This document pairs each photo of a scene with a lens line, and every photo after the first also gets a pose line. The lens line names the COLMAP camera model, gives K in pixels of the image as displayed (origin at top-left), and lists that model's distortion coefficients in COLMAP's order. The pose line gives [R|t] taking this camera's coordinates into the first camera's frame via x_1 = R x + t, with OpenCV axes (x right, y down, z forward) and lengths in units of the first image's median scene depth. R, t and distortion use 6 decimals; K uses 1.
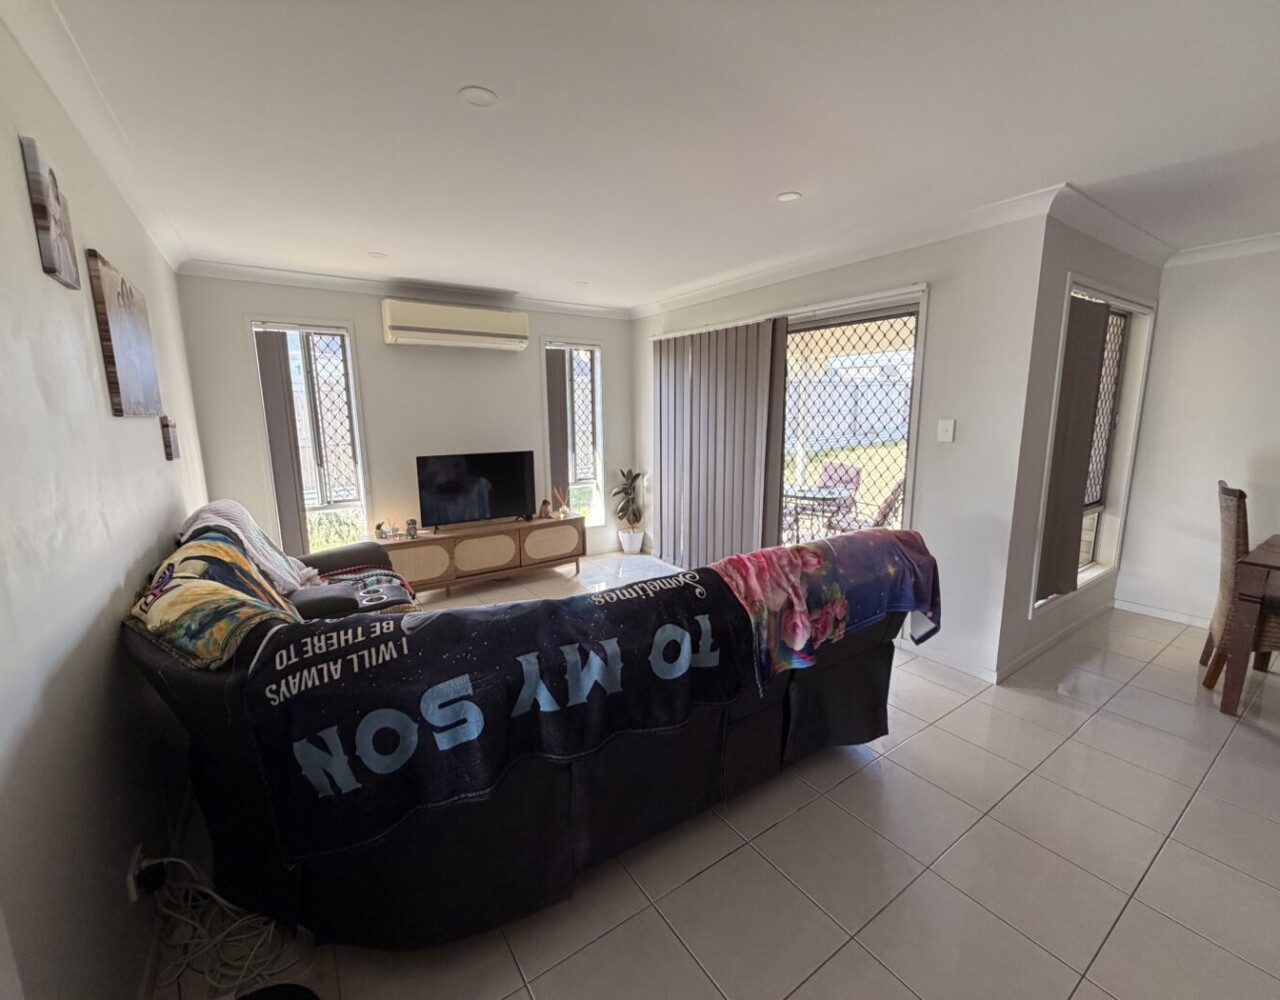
lens RADIAL K [[524.0, 0, 639.3], [0, 524.0, 503.8], [0, 0, 1]] dist [-0.000053, -0.002899]
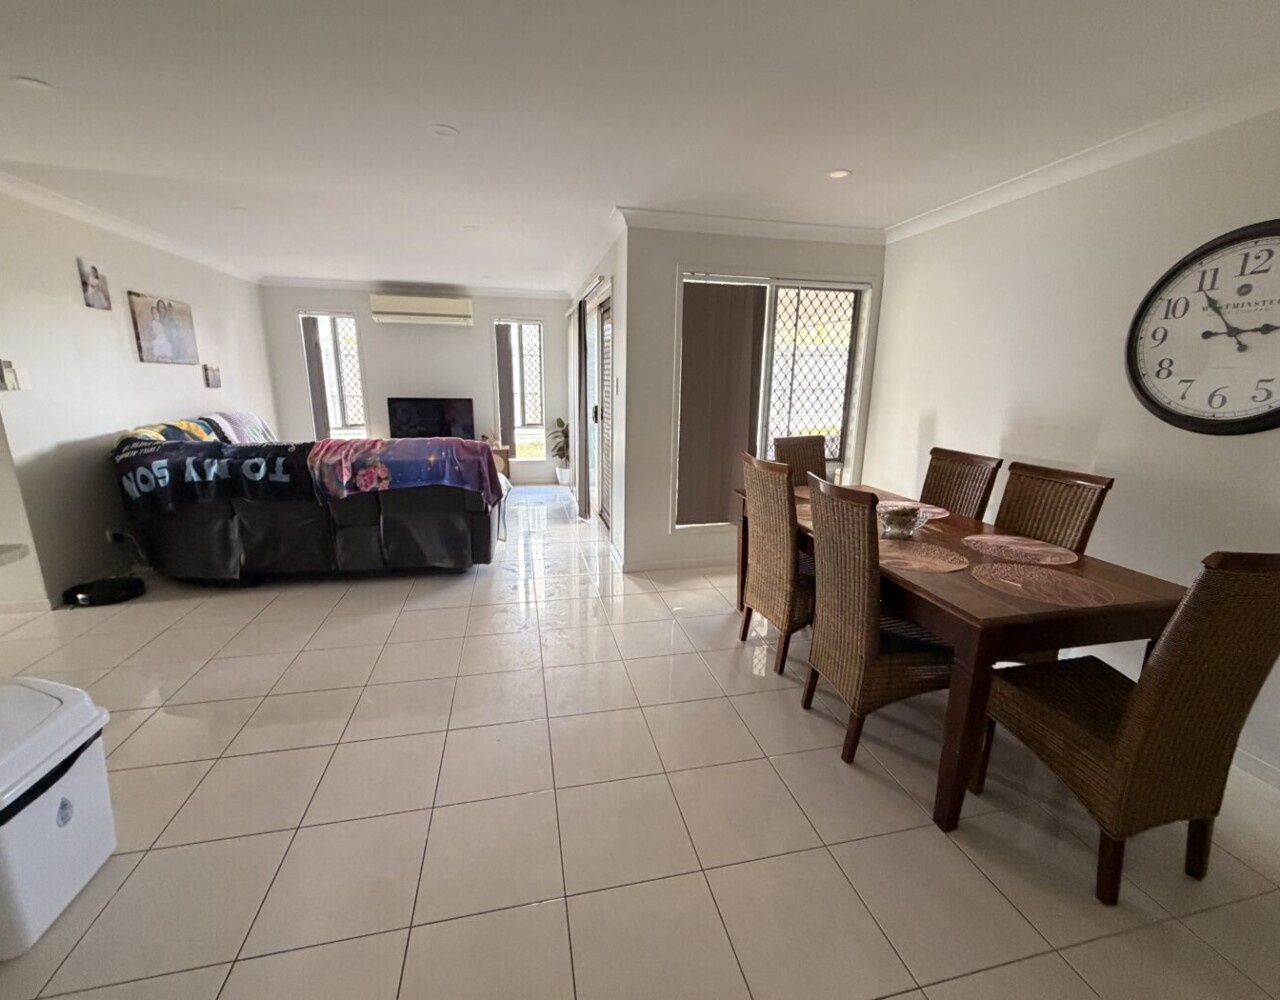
lens RADIAL K [[531.4, 0, 637.1], [0, 531.4, 501.1], [0, 0, 1]] dist [0.001001, 0.000355]
pose [[0.929256, 0.108514, -0.353141, 1.901015], [-0.090947, 0.993665, 0.066017, 0.094458], [0.358067, -0.029230, 0.933238, -0.444153]]
